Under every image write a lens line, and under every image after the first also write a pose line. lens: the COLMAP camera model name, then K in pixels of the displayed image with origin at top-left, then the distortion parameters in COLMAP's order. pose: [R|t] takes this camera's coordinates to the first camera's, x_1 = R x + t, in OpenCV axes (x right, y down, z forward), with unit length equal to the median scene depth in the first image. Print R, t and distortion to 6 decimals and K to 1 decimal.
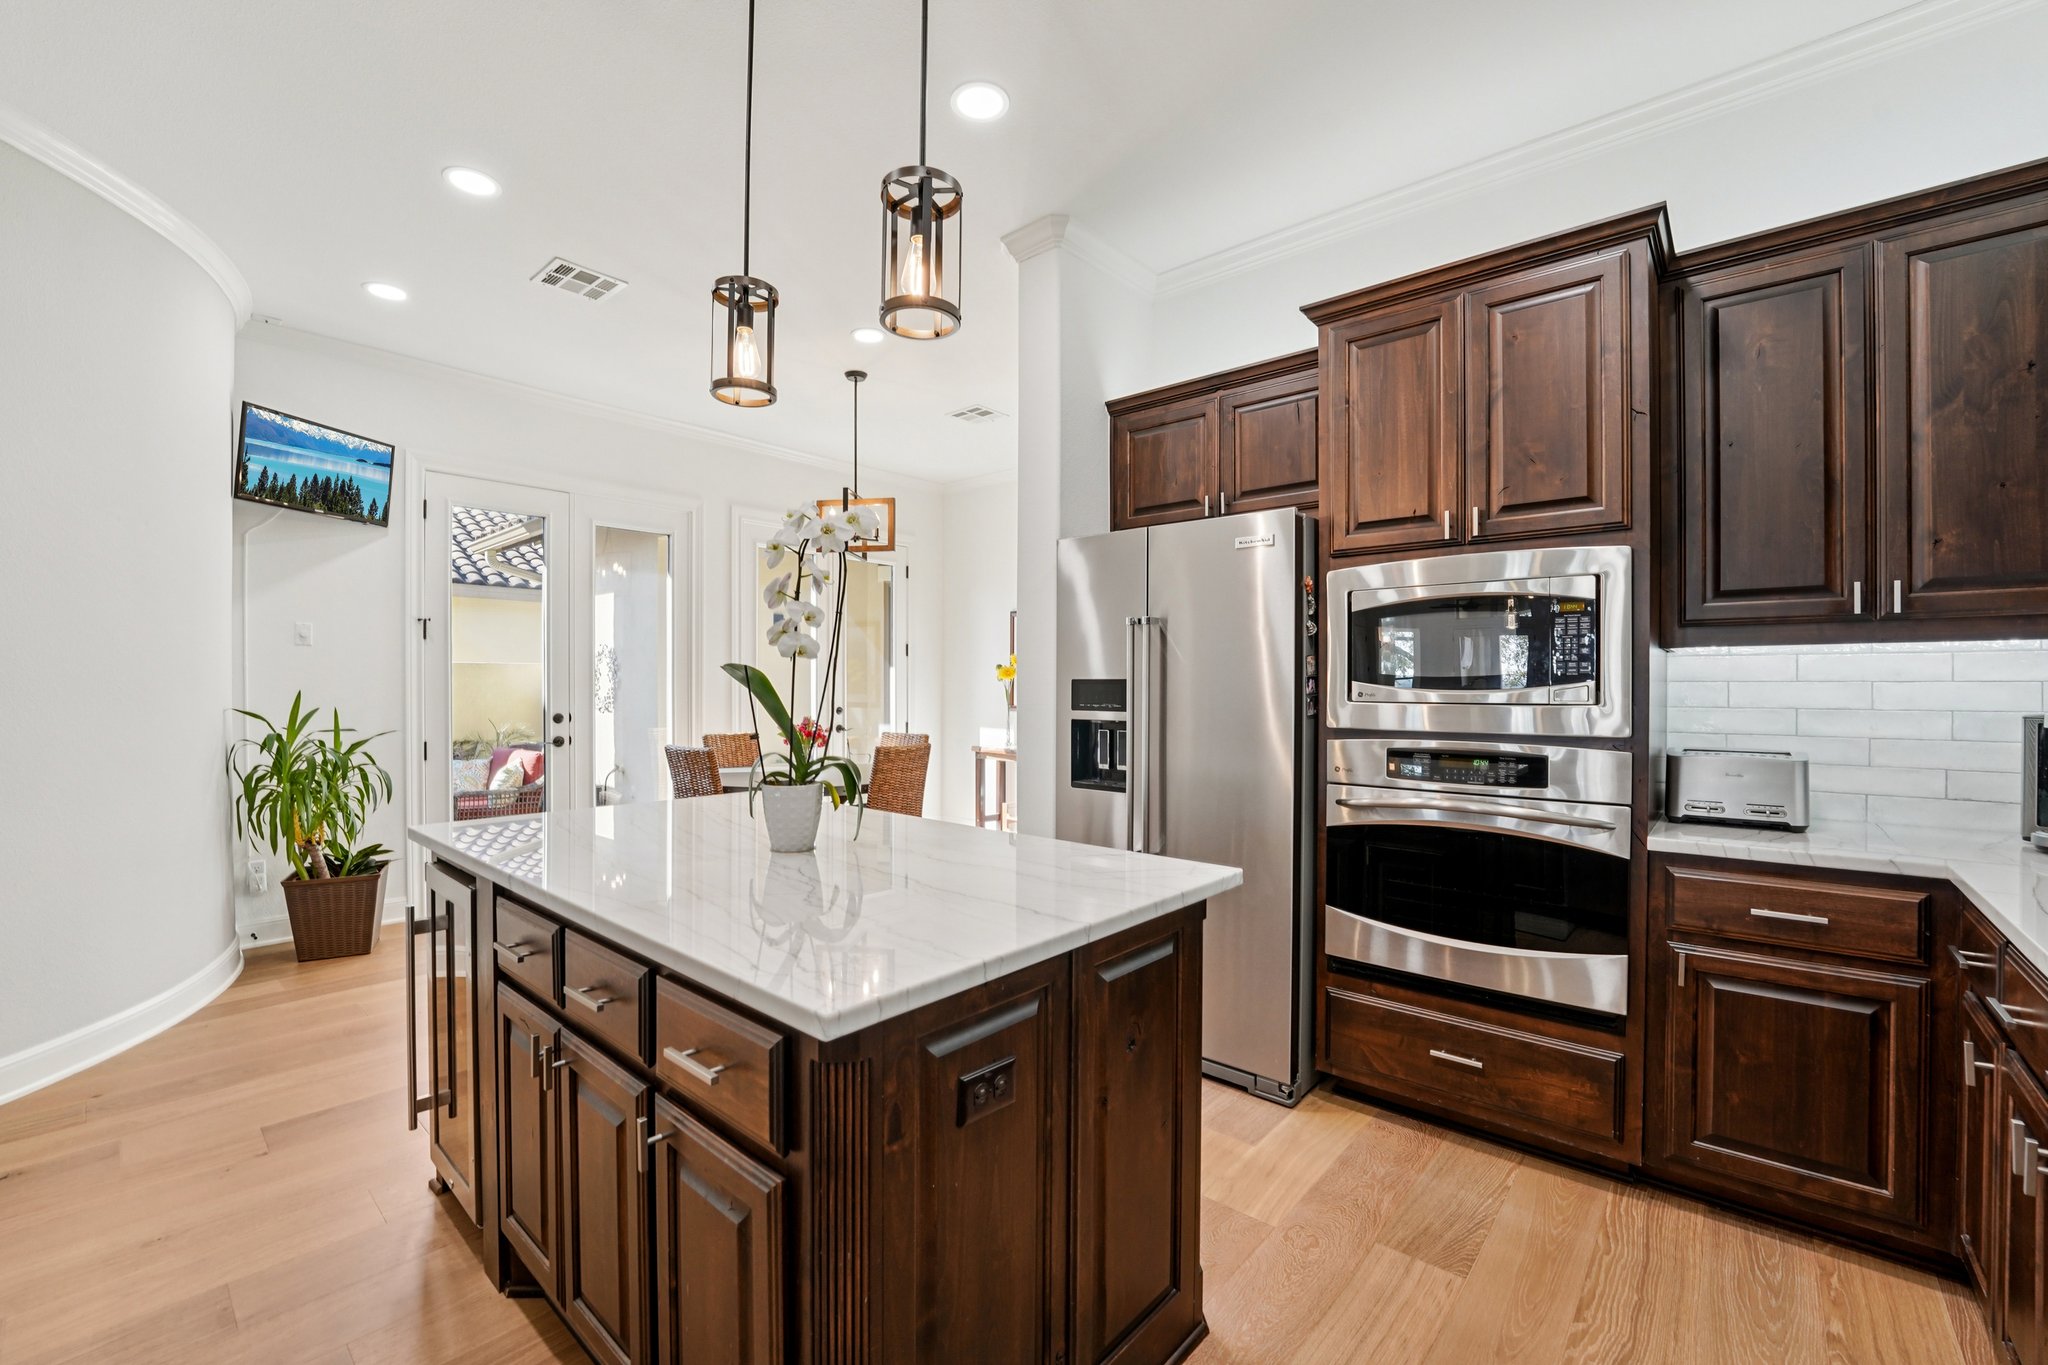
lens RADIAL K [[828.9, 0, 1020.3], [0, 828.9, 691.4], [0, 0, 1]] dist [-0.001238, -0.000071]
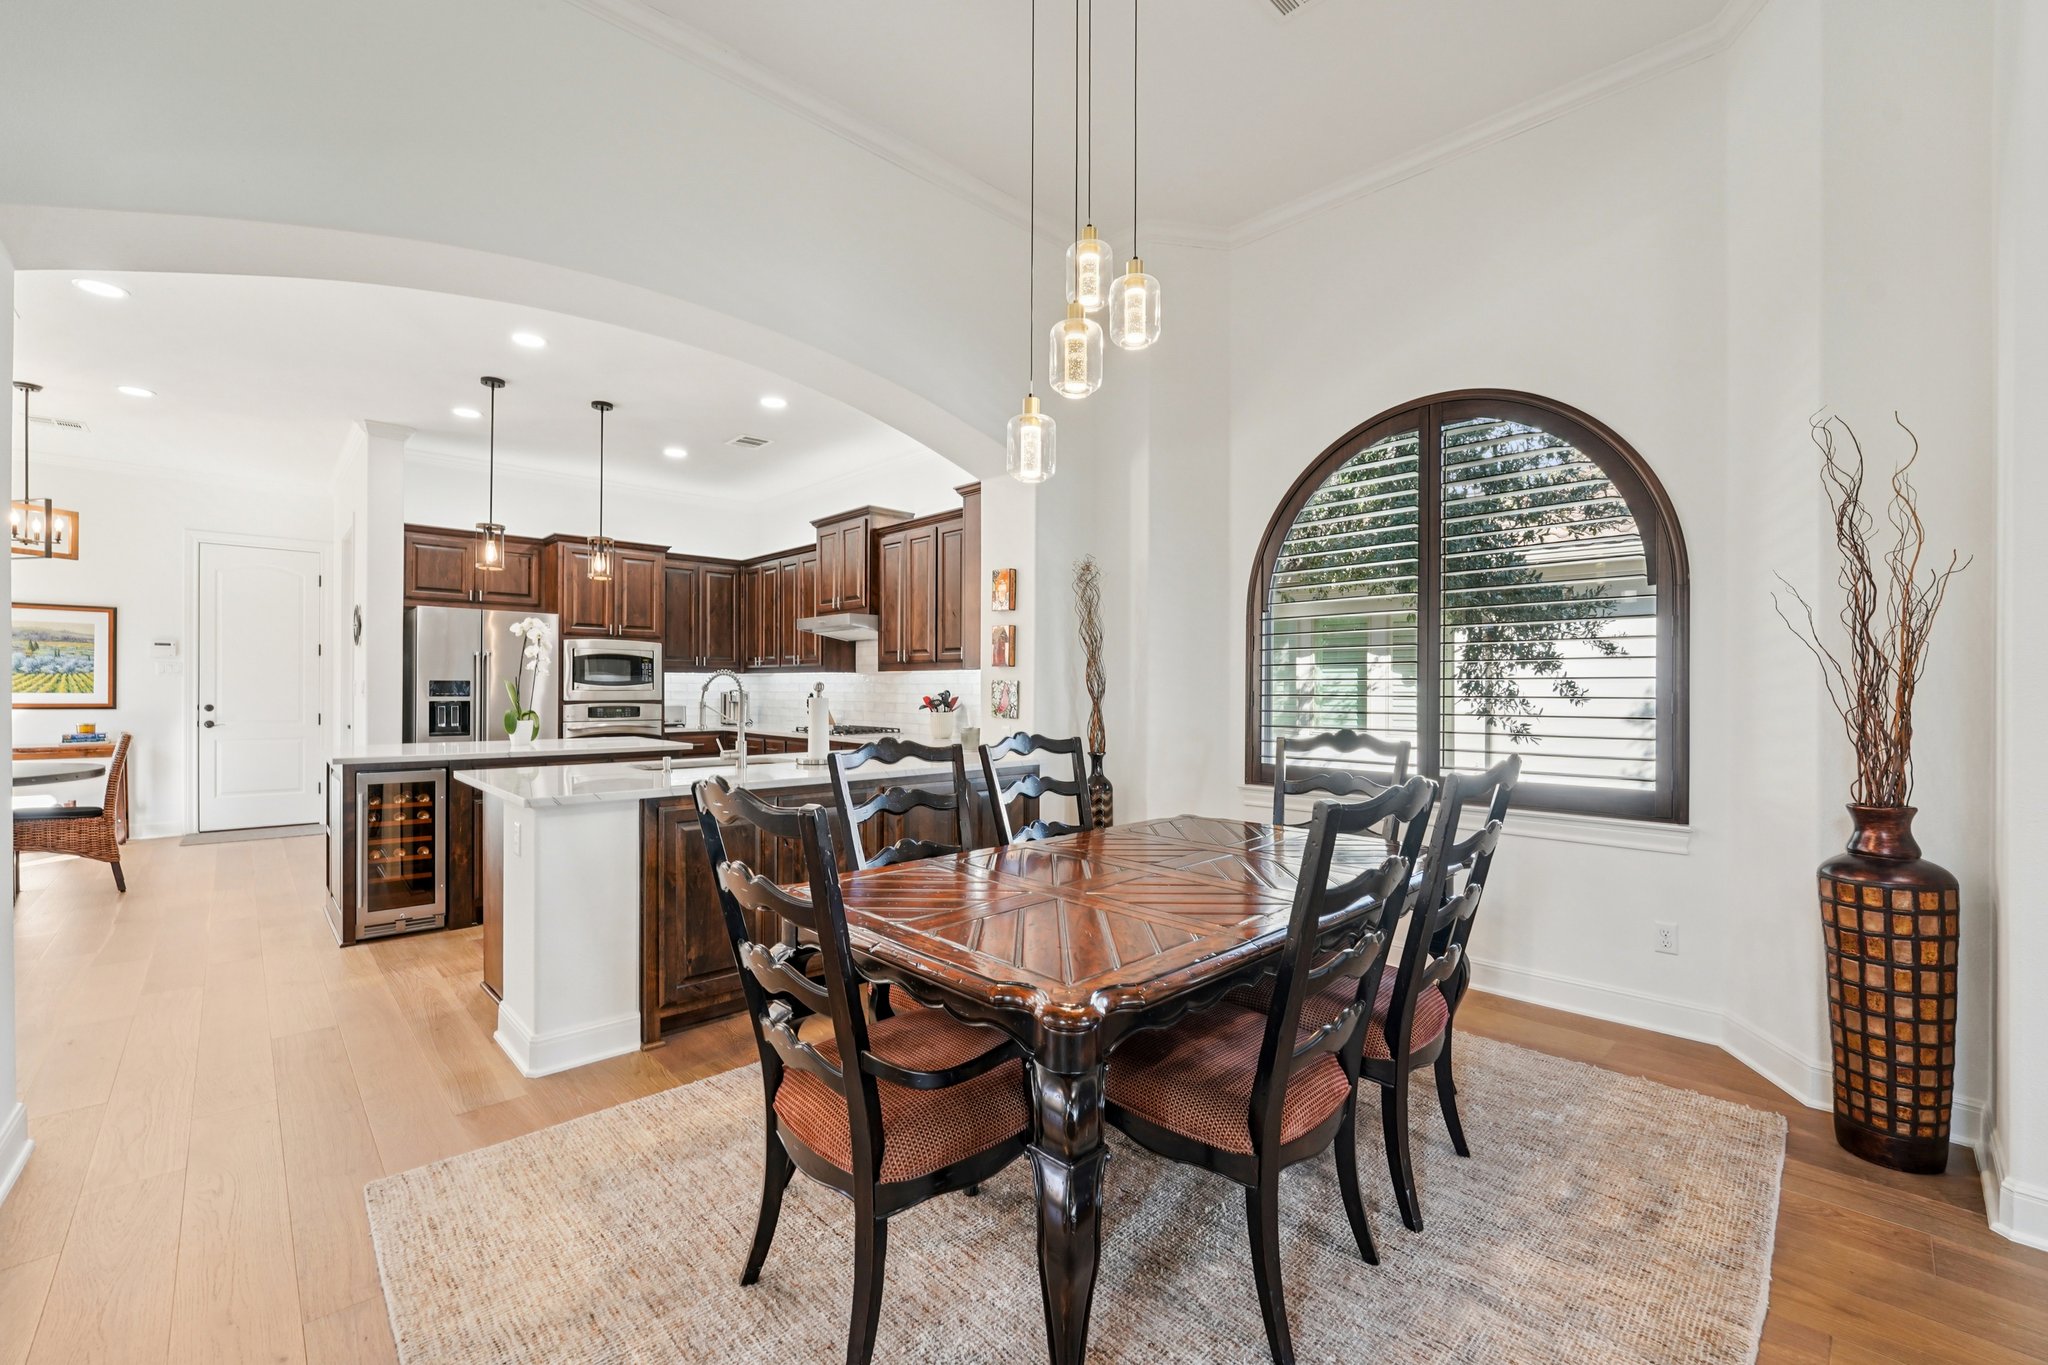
lens RADIAL K [[828.9, 0, 1019.7], [0, 828.9, 683.4], [0, 0, 1]] dist [-0.001238, -0.000071]
pose [[0.065050, -0.001782, 0.997880, -2.091976], [-0.001224, 0.999998, 0.001865, -0.016184], [-0.997881, -0.001343, 0.065047, -0.568017]]
